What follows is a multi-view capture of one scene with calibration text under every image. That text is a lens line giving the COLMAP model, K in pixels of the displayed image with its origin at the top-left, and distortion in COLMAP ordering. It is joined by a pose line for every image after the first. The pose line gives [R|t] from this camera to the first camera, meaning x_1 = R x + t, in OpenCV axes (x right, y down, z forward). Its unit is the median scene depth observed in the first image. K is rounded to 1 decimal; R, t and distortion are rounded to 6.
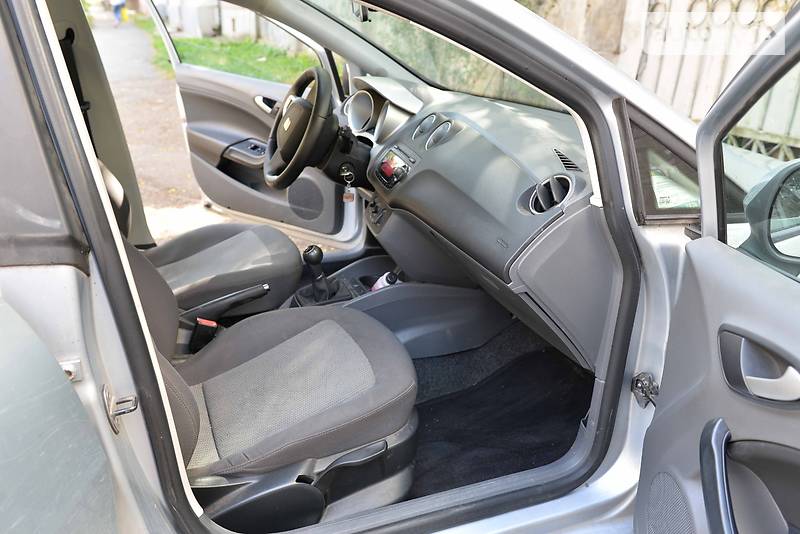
lens RADIAL K [[635.0, 0, 399.8], [0, 635.0, 266.9], [0, 0, 1]] dist [0.014755, -0.010502]
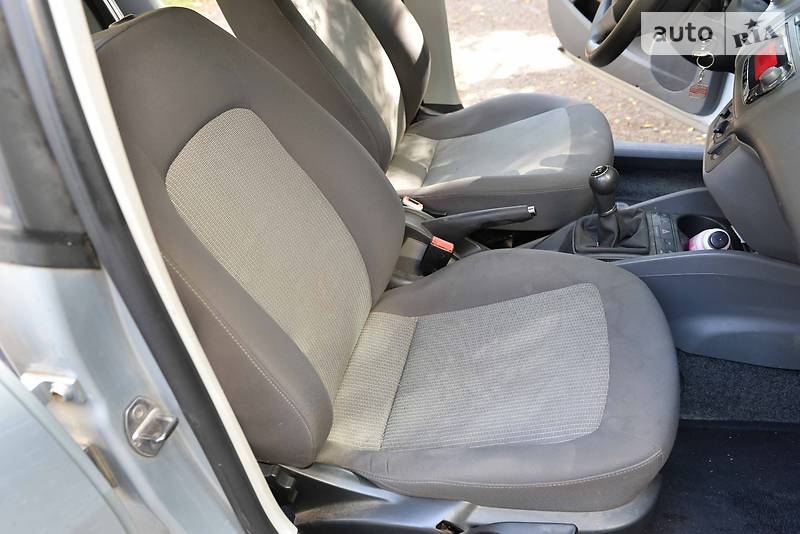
lens RADIAL K [[635.0, 0, 400.3], [0, 635.0, 267.2], [0, 0, 1]] dist [0.014755, -0.010502]
pose [[0.804909, 0.283884, -0.521087, 0.070703], [-0.124462, 0.939374, 0.319509, -0.121175], [0.580199, -0.192320, 0.791443, 0.304013]]
